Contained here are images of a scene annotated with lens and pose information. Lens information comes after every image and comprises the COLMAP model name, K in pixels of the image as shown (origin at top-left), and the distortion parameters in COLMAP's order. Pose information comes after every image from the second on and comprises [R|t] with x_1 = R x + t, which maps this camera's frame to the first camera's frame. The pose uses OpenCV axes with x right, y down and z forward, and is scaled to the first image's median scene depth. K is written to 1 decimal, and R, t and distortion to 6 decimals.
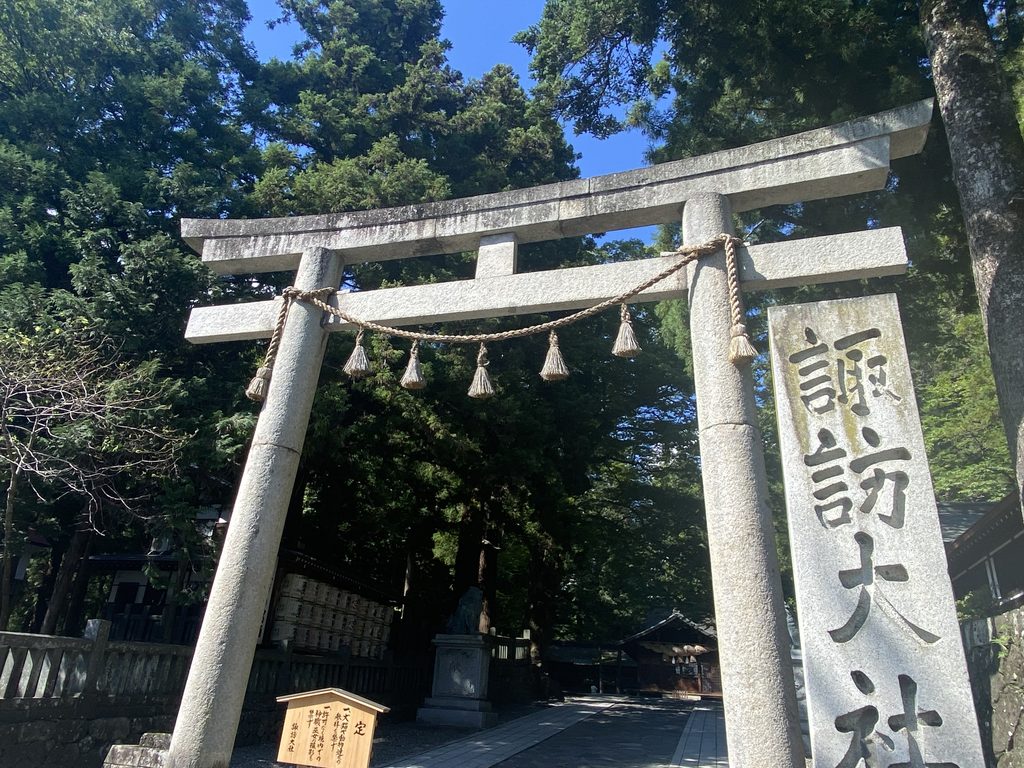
lens RADIAL K [[640.8, 0, 512.0], [0, 640.8, 384.0], [0, 0, 1]] dist [0.000690, -0.000661]
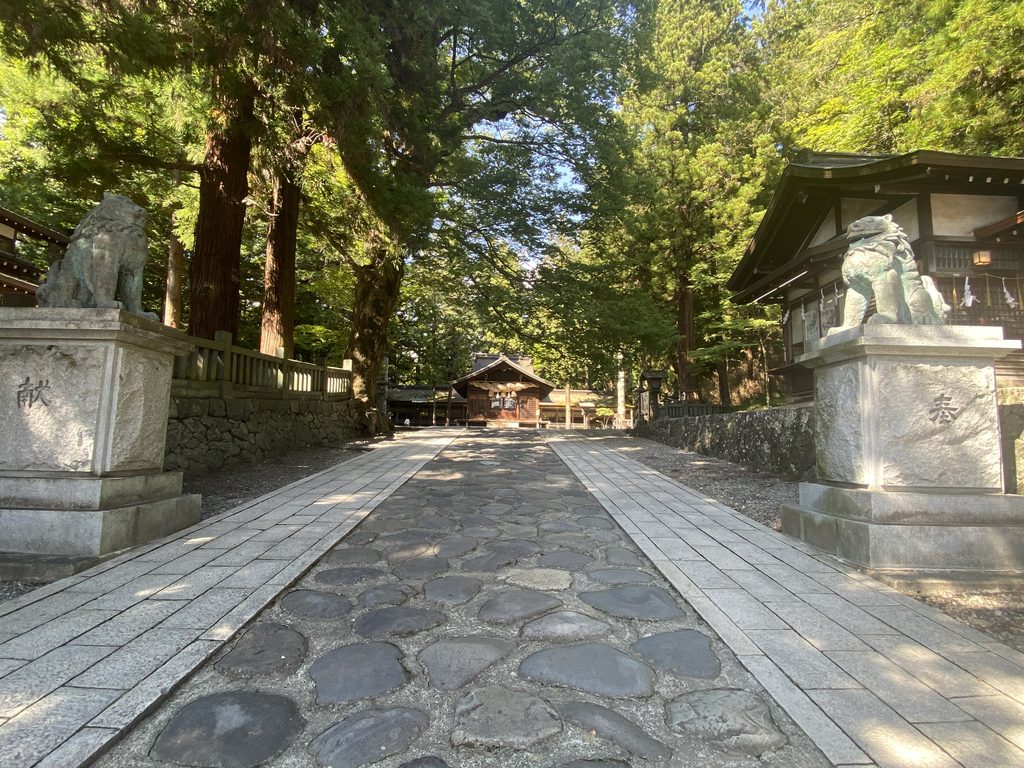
lens RADIAL K [[415.4, 0, 512.0], [0, 415.4, 384.0], [0, 0, 1]] dist [0.000461, -0.000101]
pose [[0.949278, -0.016259, 0.314016, 0.055018], [-0.096313, 0.935625, 0.339602, 0.218554], [-0.299323, -0.352621, 0.886603, 0.472615]]
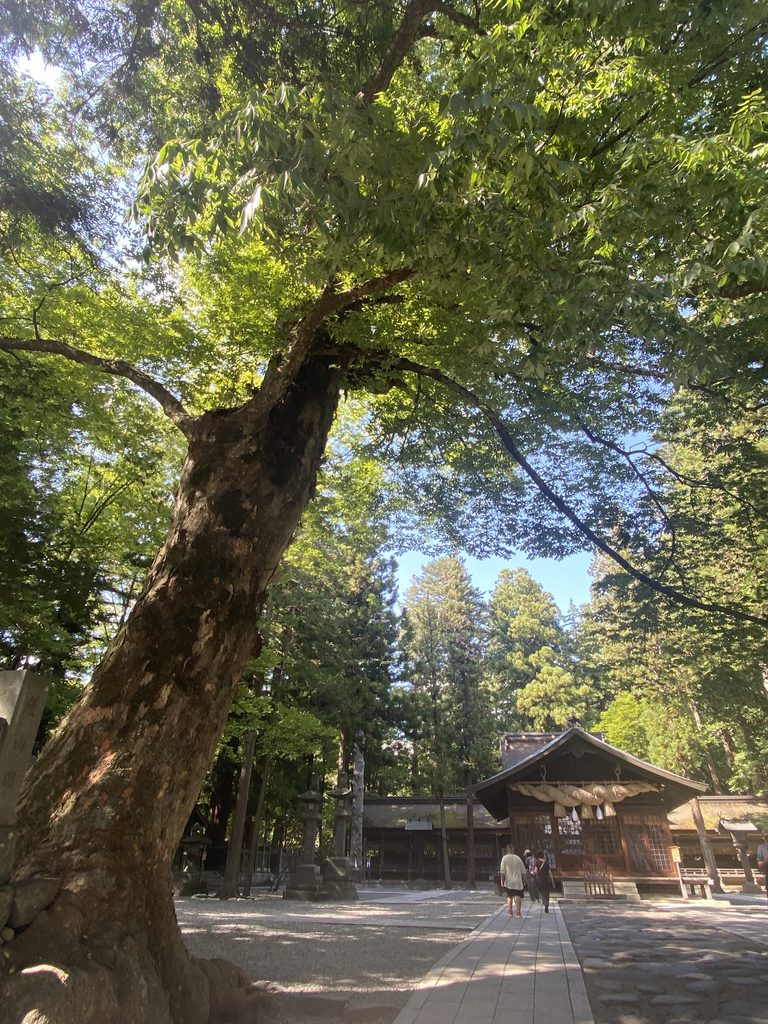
lens RADIAL K [[536.7, 0, 384.0], [0, 536.7, 512.0], [0, 0, 1]] dist [0.001307, -0.000314]
pose [[0.997868, -0.029006, 0.058461, 0.095766], [0.036171, 0.991437, -0.125480, 0.322183], [-0.054321, 0.127327, 0.990372, 0.741931]]
